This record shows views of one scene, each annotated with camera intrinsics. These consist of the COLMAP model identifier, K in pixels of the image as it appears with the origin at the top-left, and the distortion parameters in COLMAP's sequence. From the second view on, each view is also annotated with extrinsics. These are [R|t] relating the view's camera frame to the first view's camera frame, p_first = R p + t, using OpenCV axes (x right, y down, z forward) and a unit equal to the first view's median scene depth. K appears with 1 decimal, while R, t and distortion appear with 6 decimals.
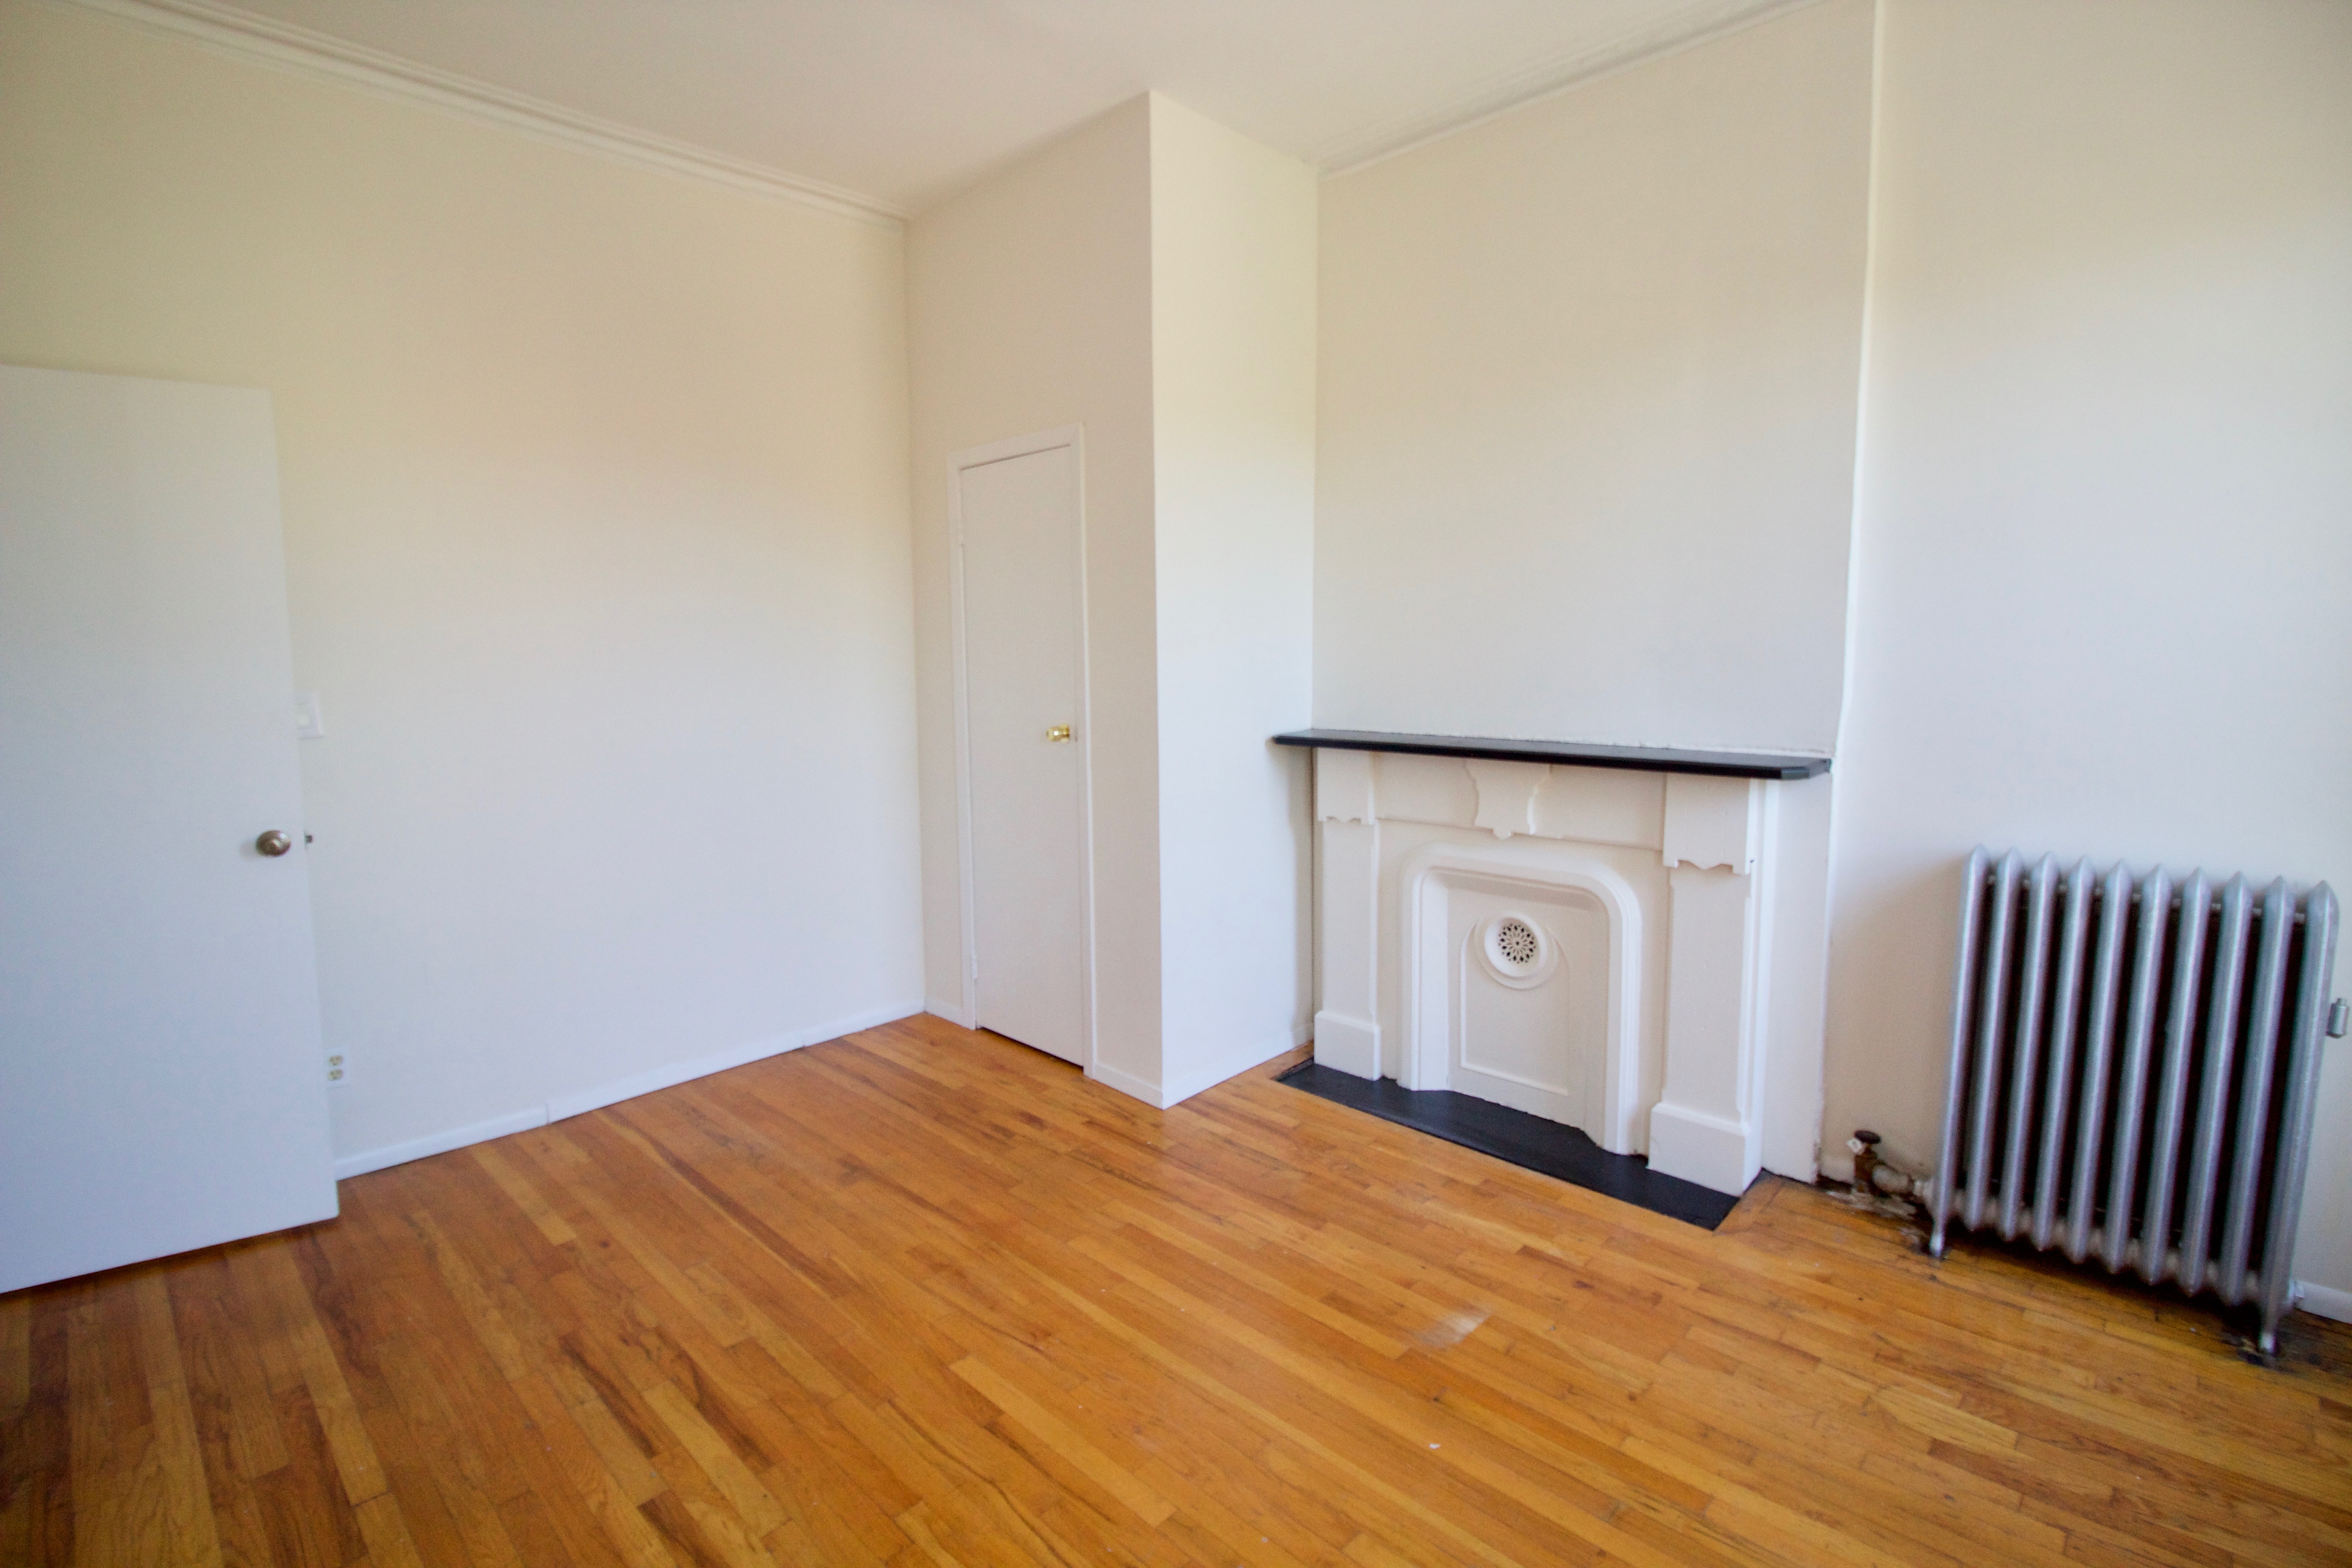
lens RADIAL K [[1091.0, 0, 1176.4], [0, 1091.0, 758.1], [0, 0, 1]] dist [0.002077, -0.015348]
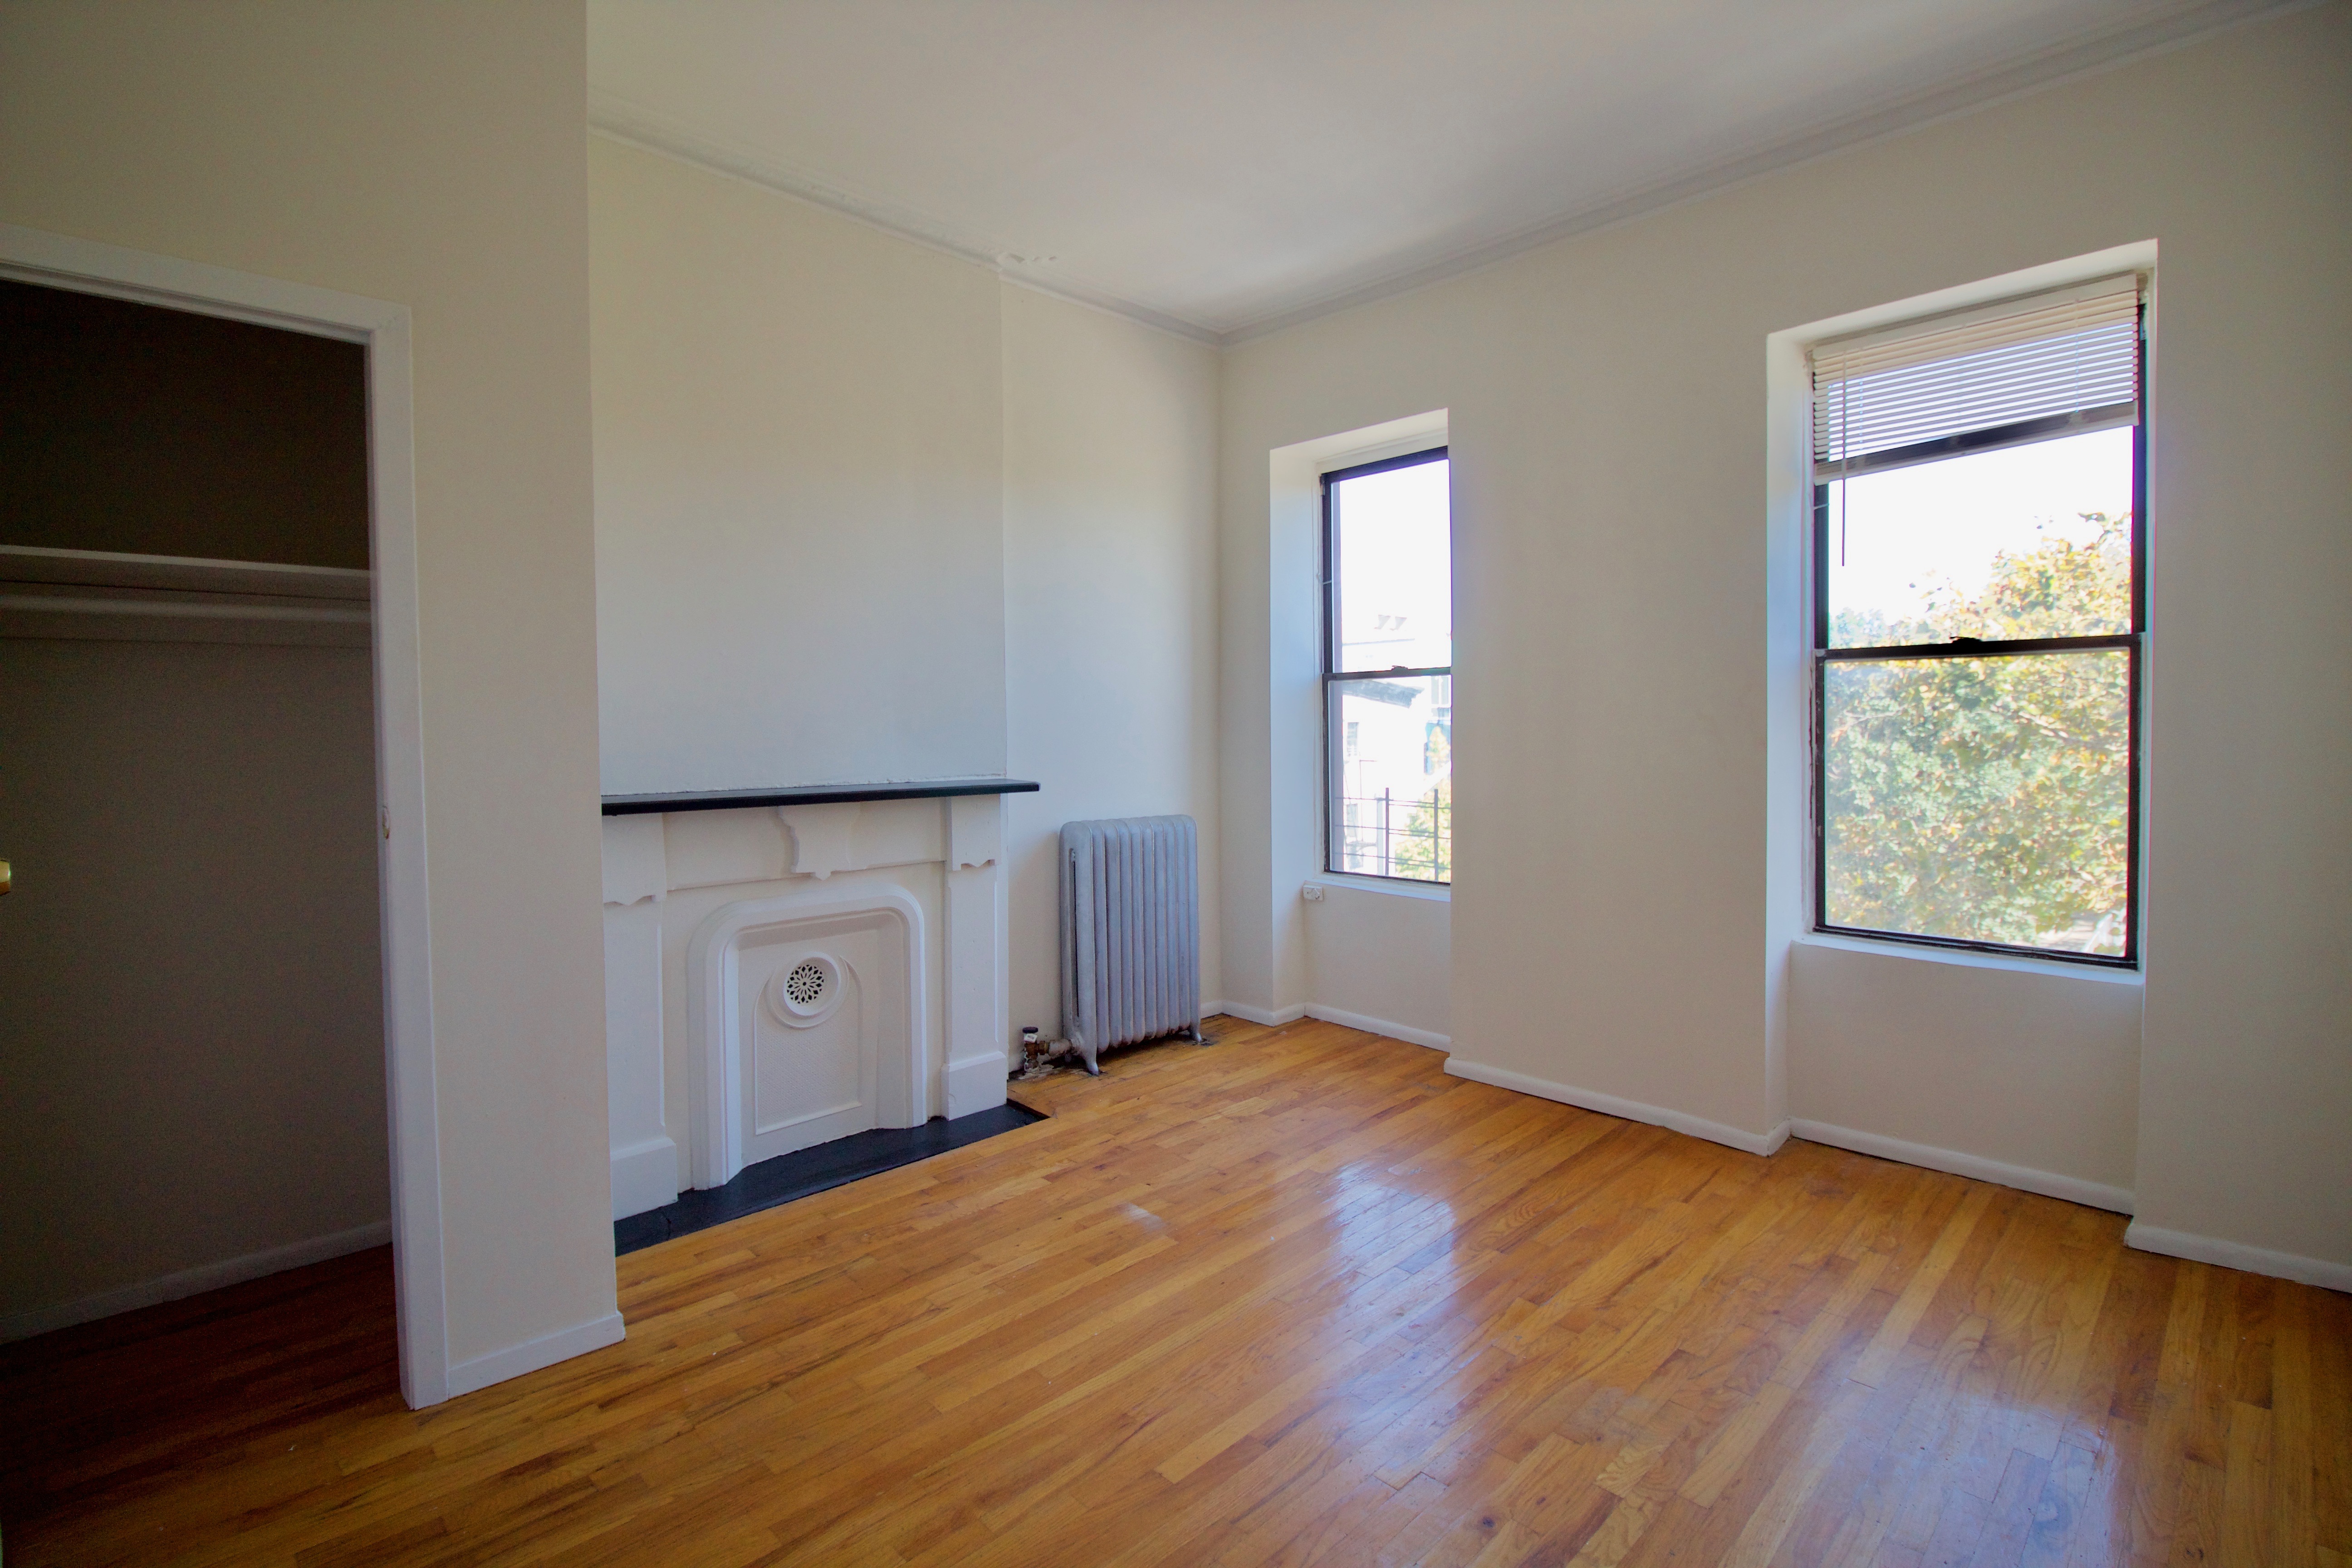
lens RADIAL K [[1091.0, 0, 1176.4], [0, 1091.0, 758.1], [0, 0, 1]] dist [0.002077, -0.015348]
pose [[0.024177, -0.022096, 0.999463, -0.853047], [0.105453, 0.994234, 0.019430, -0.030702], [-0.994130, 0.104927, 0.026367, 0.727700]]
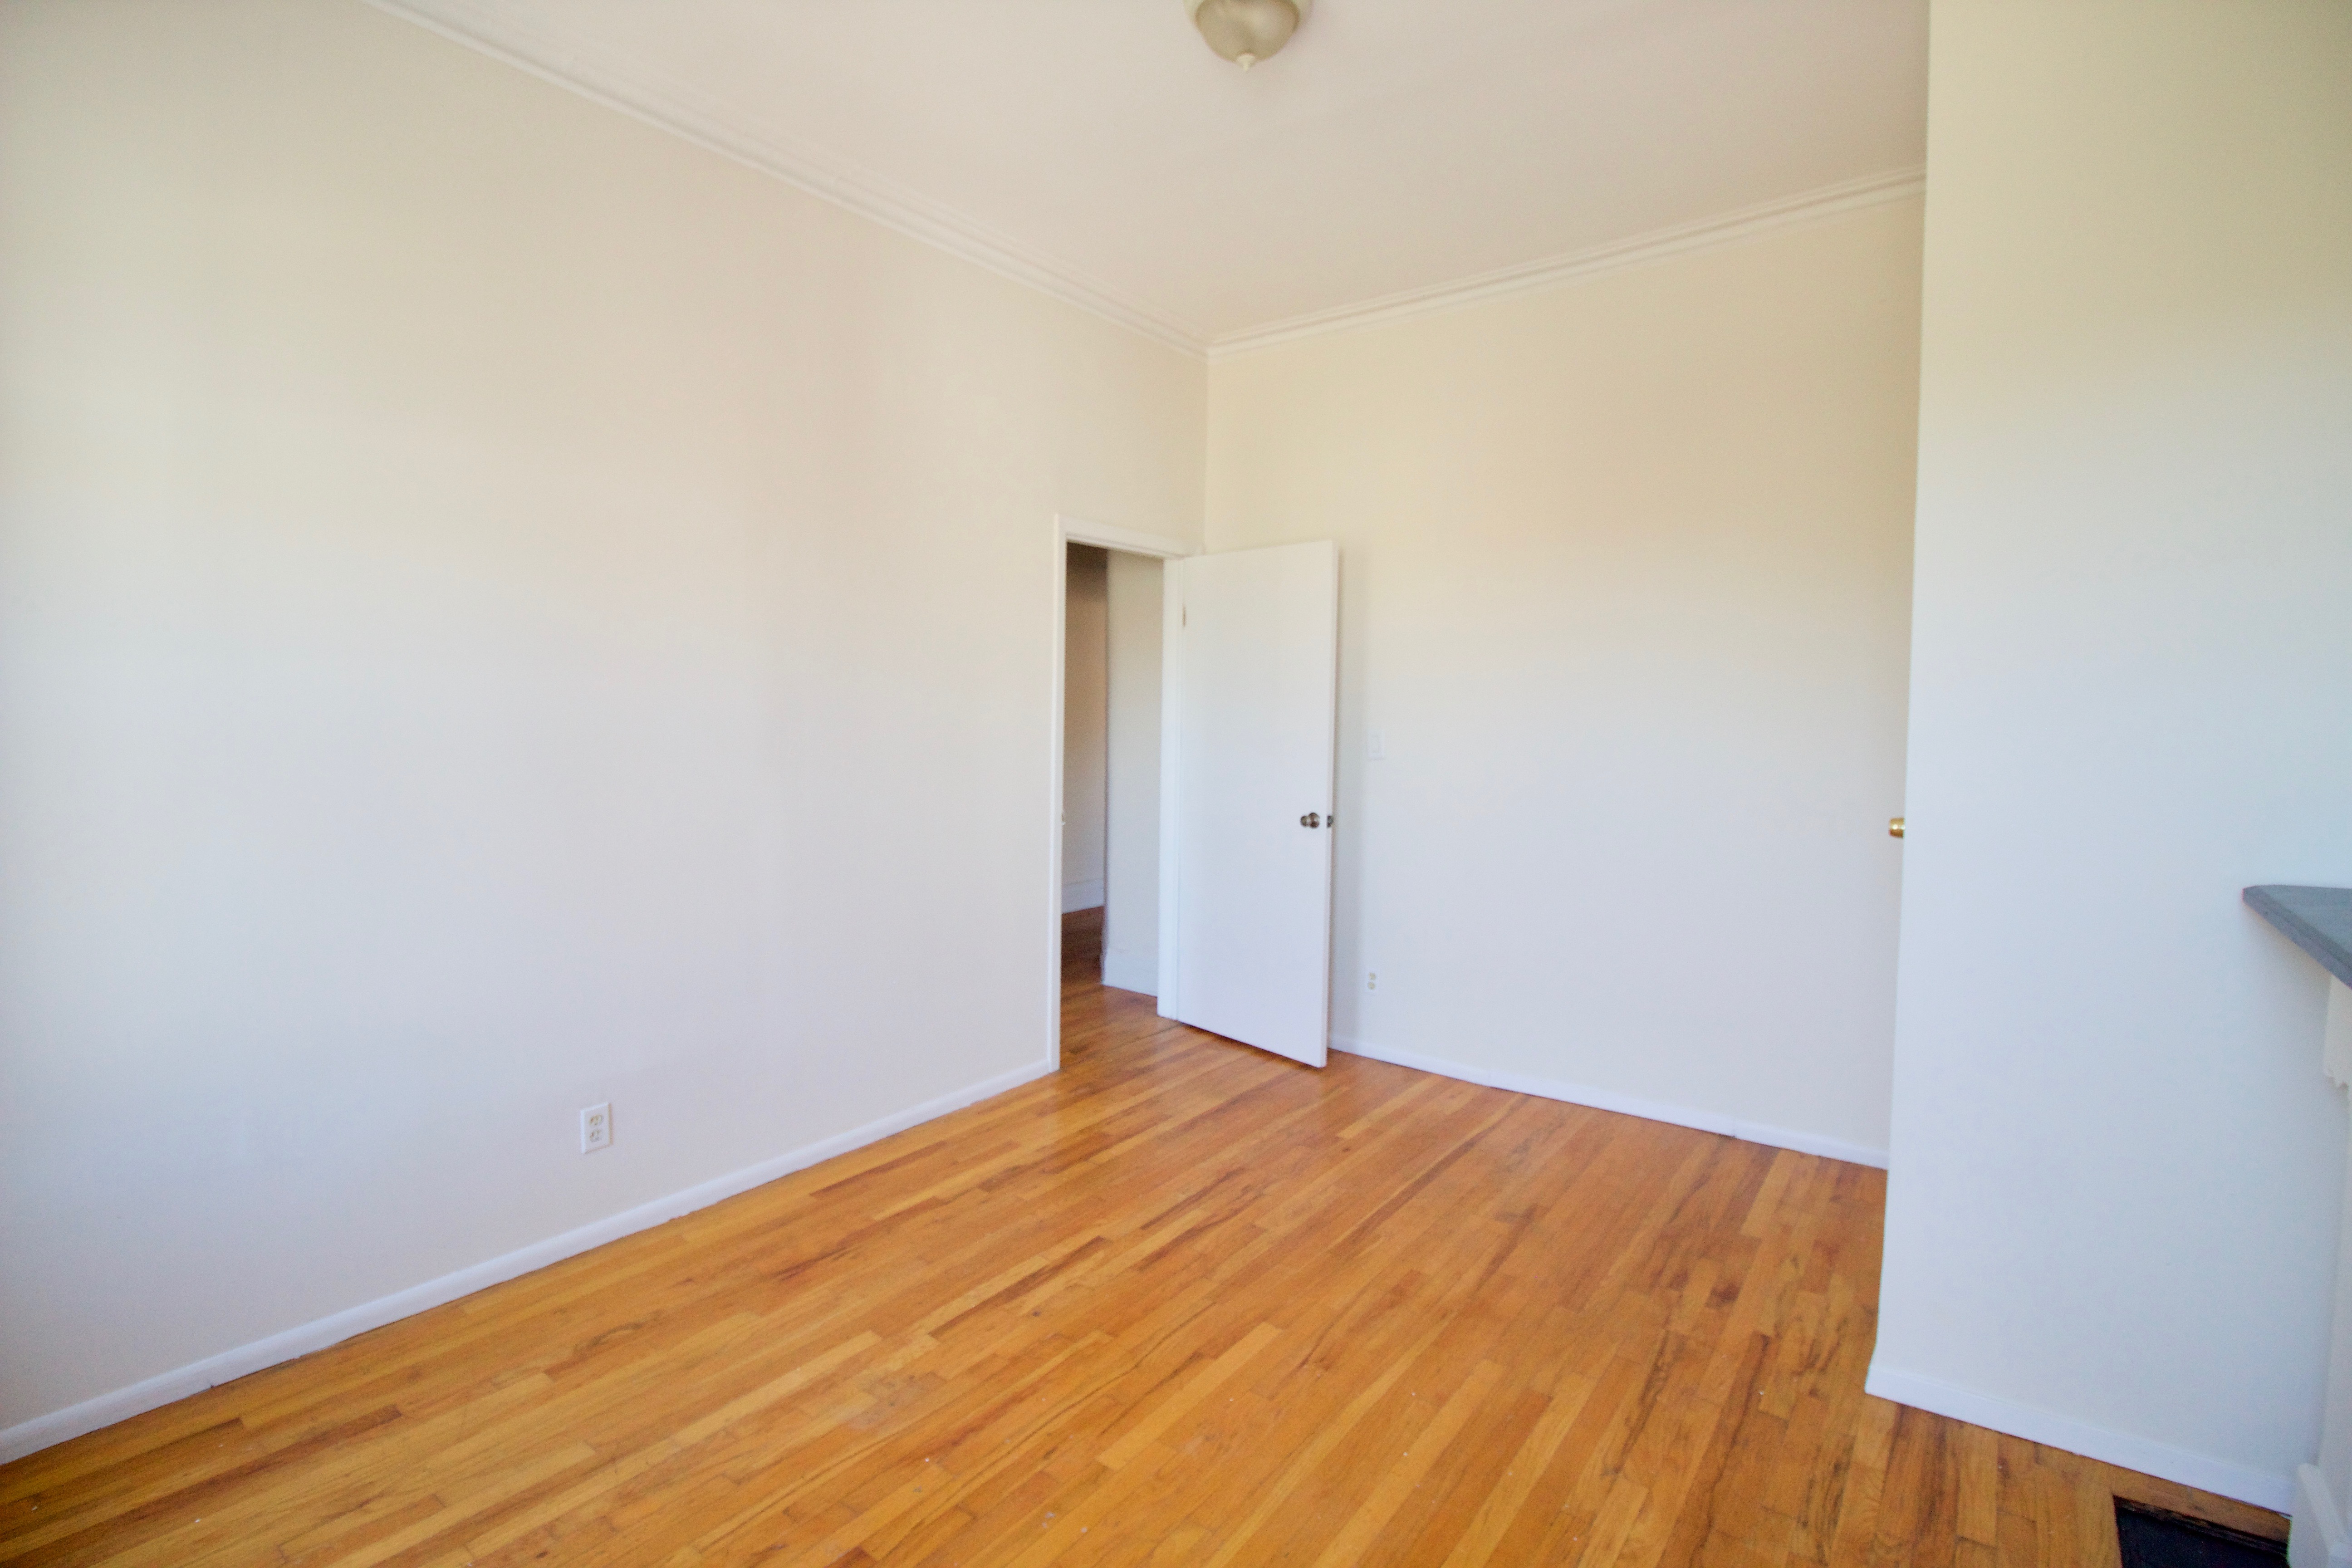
lens RADIAL K [[1091.0, 0, 1176.4], [0, 1091.0, 758.1], [0, 0, 1]] dist [0.002077, -0.015348]
pose [[0.120145, 0.062996, -0.990756, 0.710235], [-0.109533, 0.992733, 0.049839, -0.068059], [0.986695, 0.102532, 0.126172, 0.557501]]
